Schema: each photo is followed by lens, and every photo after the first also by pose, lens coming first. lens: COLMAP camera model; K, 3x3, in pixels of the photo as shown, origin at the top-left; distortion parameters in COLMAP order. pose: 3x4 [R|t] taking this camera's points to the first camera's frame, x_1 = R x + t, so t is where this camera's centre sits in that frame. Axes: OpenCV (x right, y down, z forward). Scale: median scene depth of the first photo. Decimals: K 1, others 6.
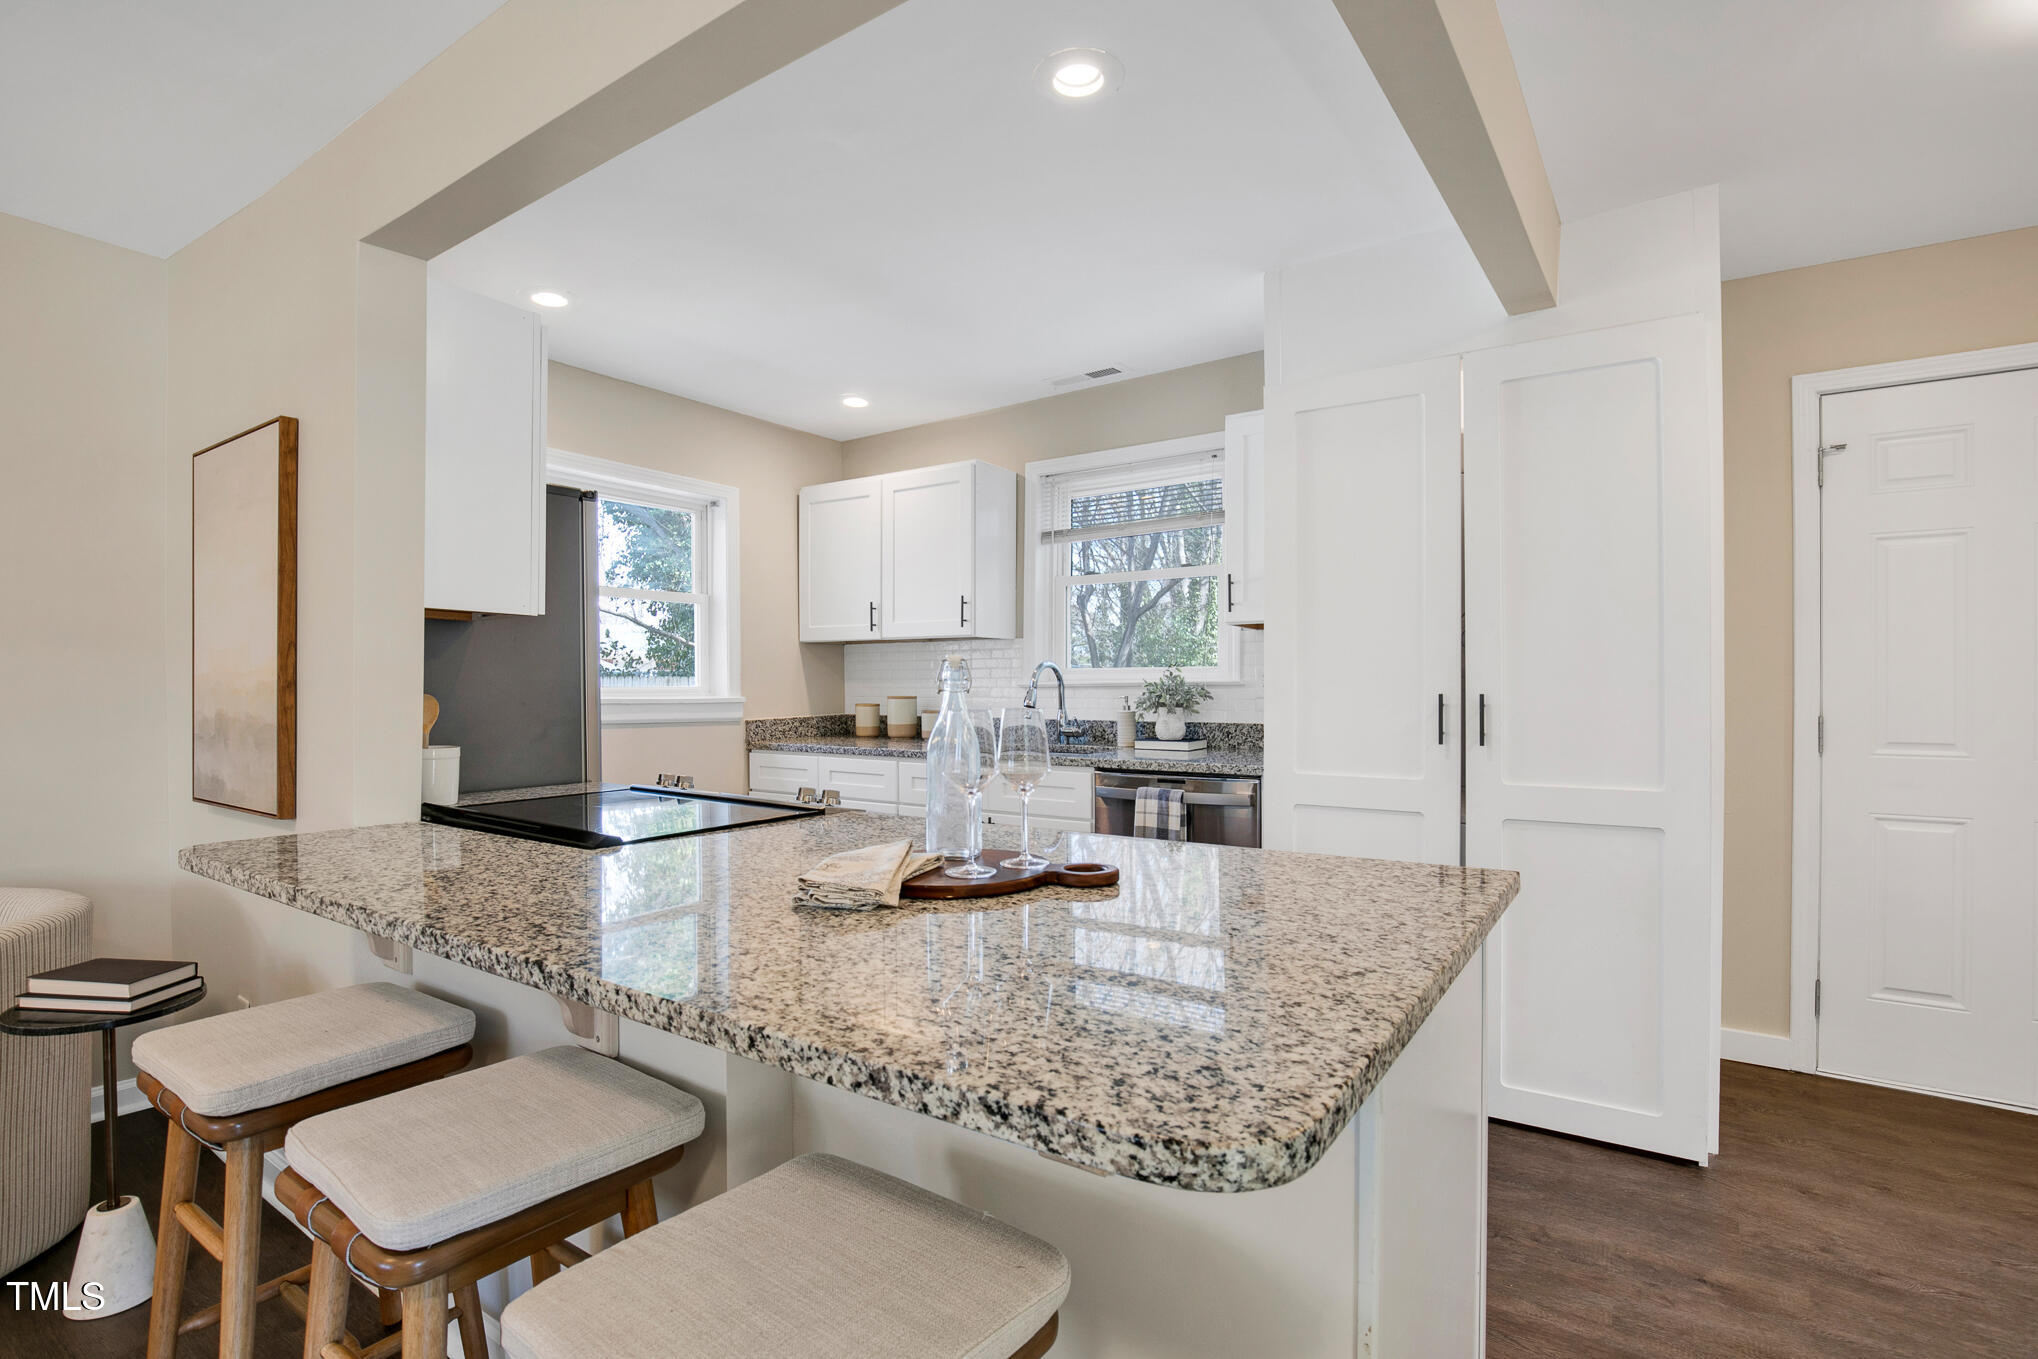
lens RADIAL K [[971.9, 0, 1026.2], [0, 971.9, 679.4], [0, 0, 1]] dist [-0.016254, 0.001837]
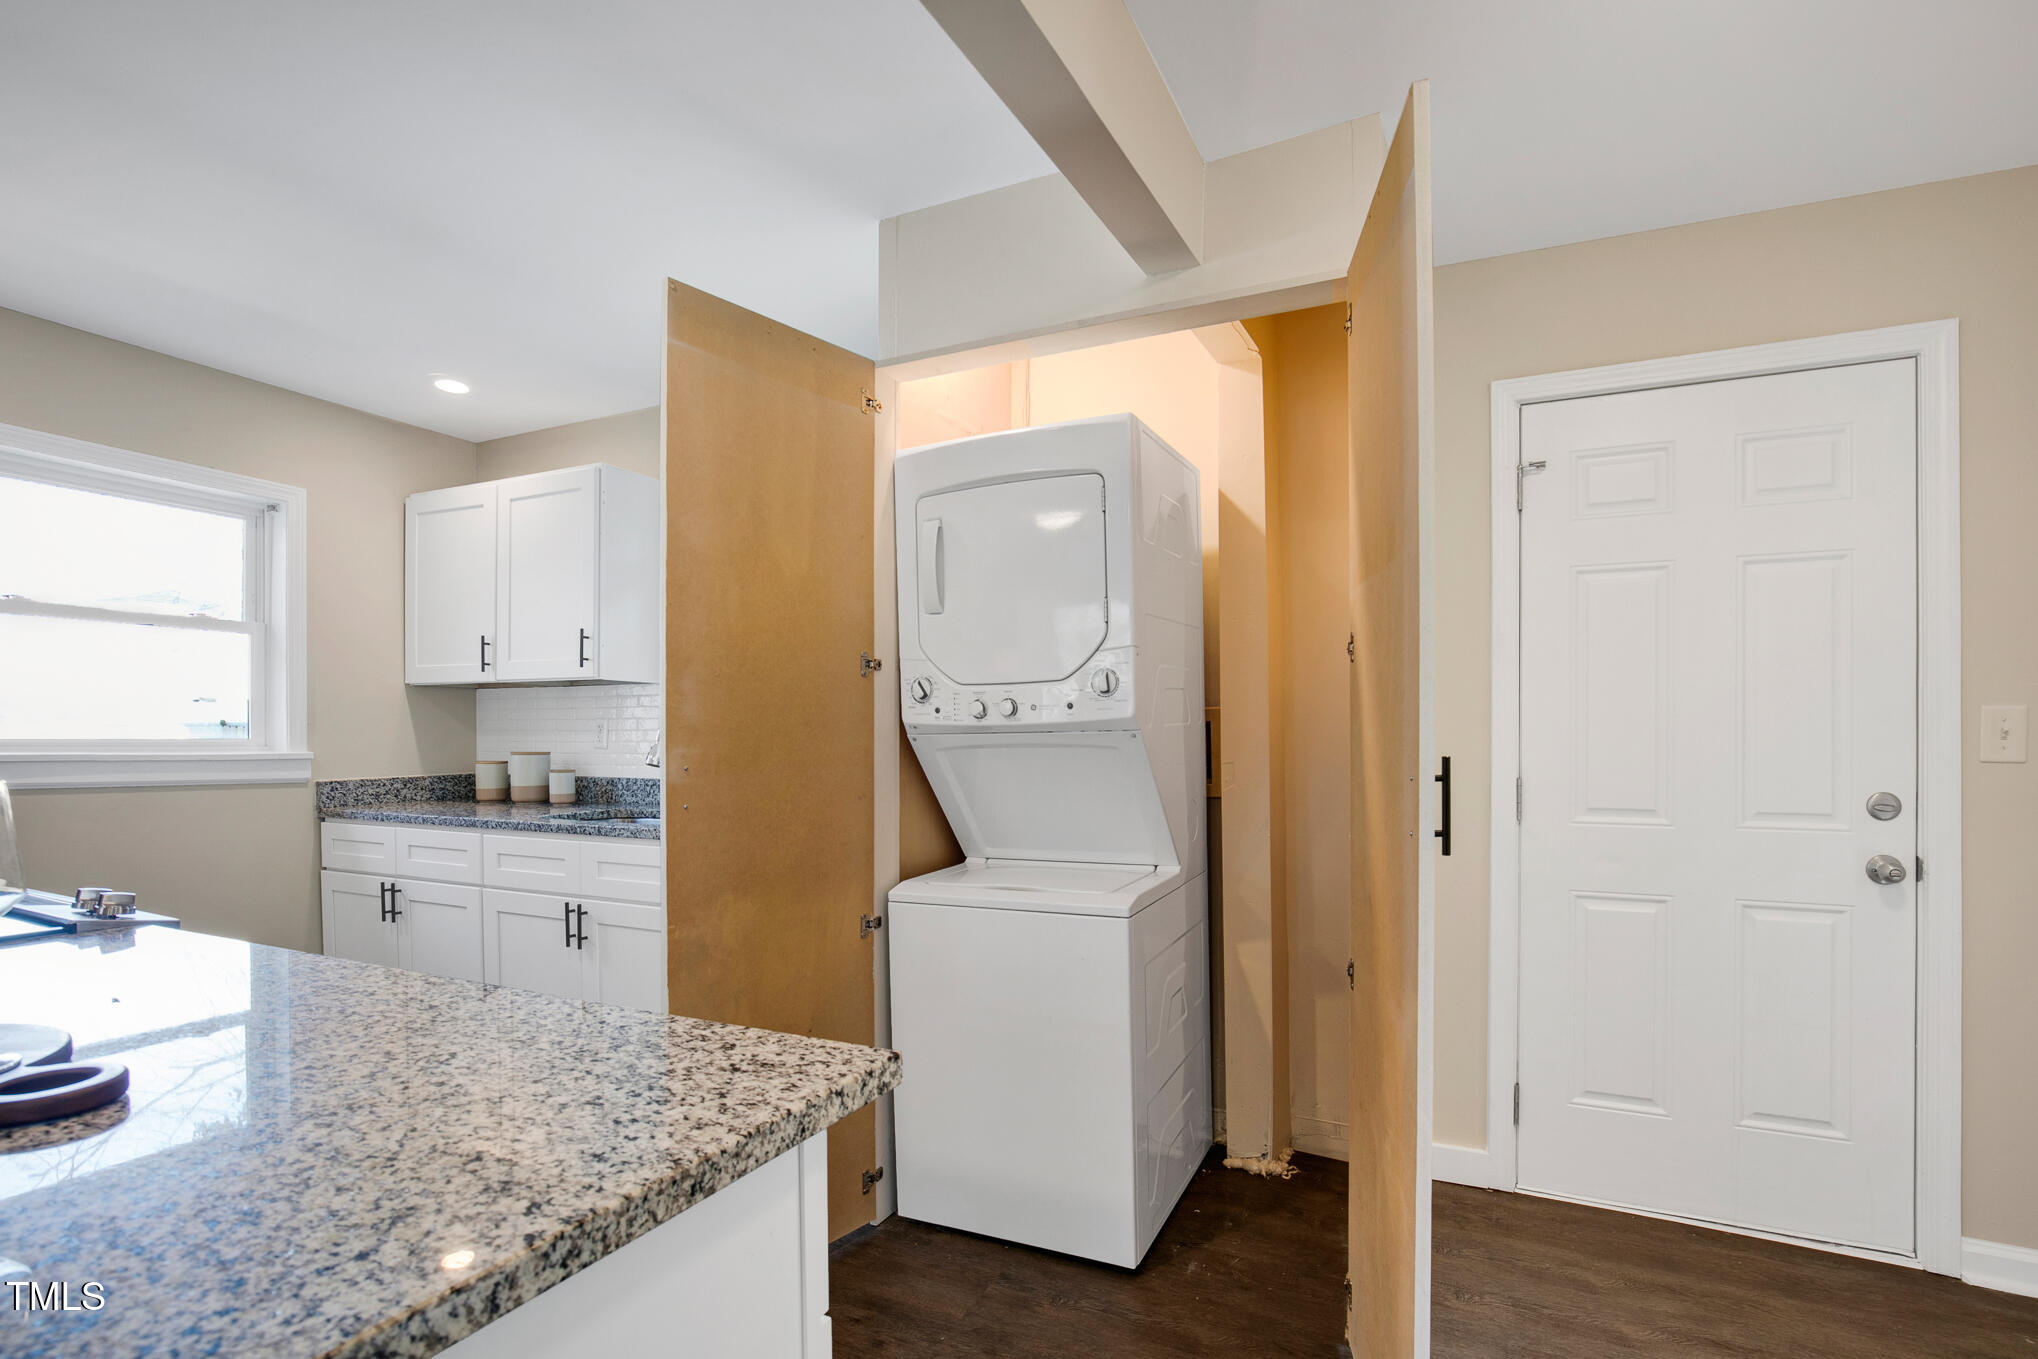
lens RADIAL K [[971.9, 0, 1015.9], [0, 971.9, 732.4], [0, 0, 1]] dist [-0.016254, 0.001837]
pose [[0.989625, 0.005469, 0.143570, 0.256478], [-0.004998, 0.999981, -0.003635, 0.003061], [-0.143587, 0.002880, 0.989633, 0.208532]]
